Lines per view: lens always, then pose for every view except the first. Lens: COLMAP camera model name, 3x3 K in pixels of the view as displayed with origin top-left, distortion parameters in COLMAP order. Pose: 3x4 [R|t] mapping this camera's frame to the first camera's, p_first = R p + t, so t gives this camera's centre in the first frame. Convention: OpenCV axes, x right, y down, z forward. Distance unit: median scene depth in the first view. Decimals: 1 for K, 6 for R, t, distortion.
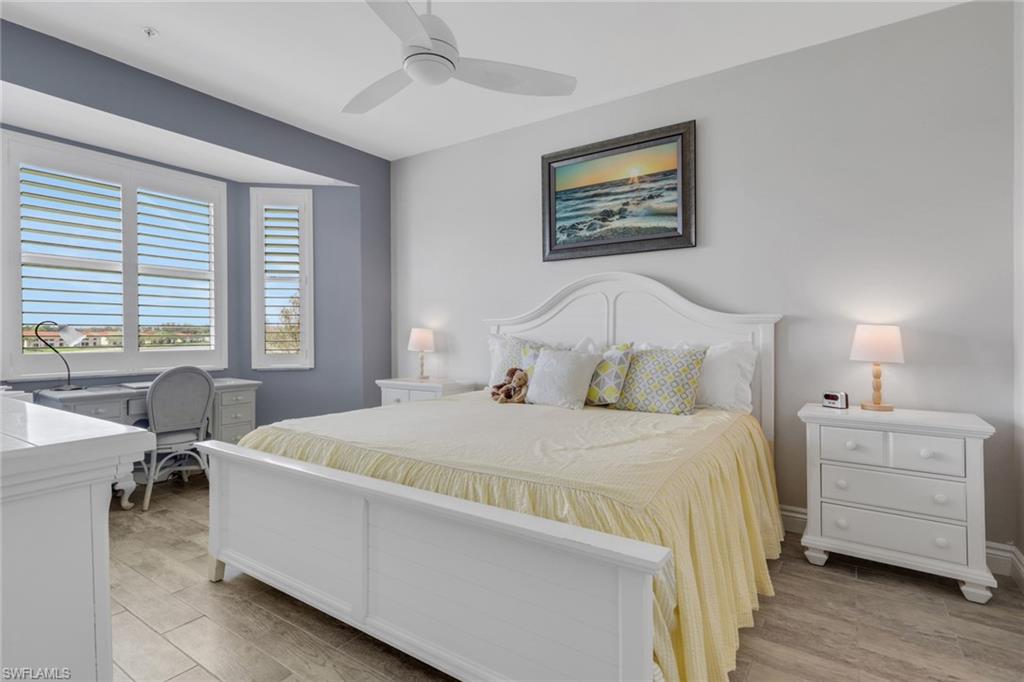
lens RADIAL K [[495.8, 0, 520.0], [0, 495.8, 342.0], [0, 0, 1]] dist [-0.001083, -0.000278]
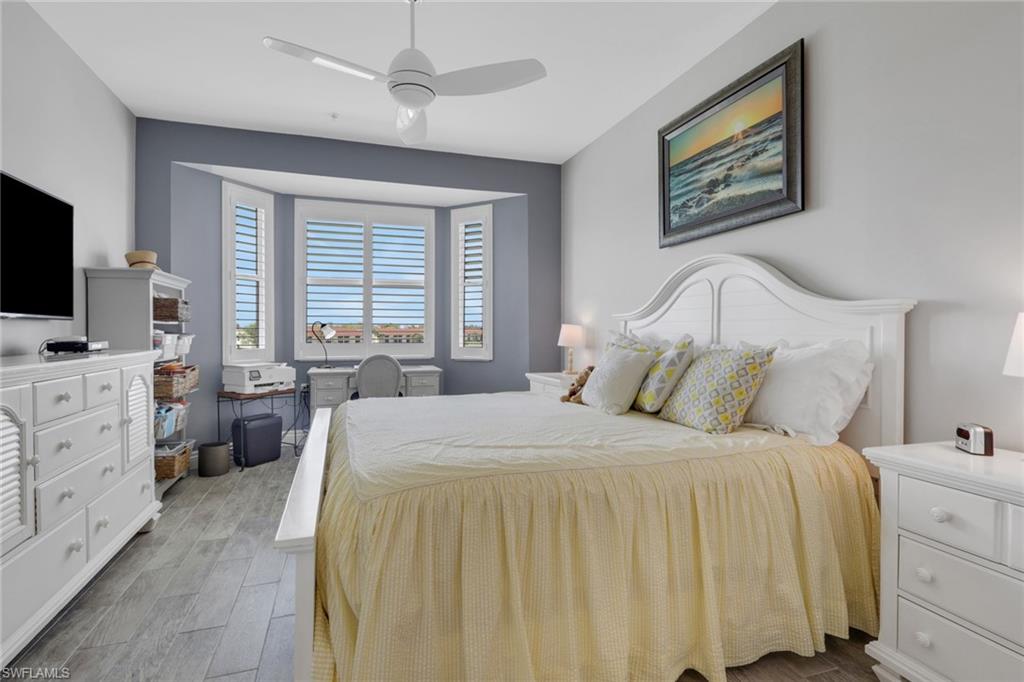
lens RADIAL K [[506.8, 0, 514.2], [0, 506.8, 335.5], [0, 0, 1]] dist [0.000413, 0.000938]
pose [[0.796538, 0.005251, -0.604566, 0.428264], [-0.008566, 0.999960, -0.002602, -0.001891], [0.604528, 0.007251, 0.796551, 0.132672]]
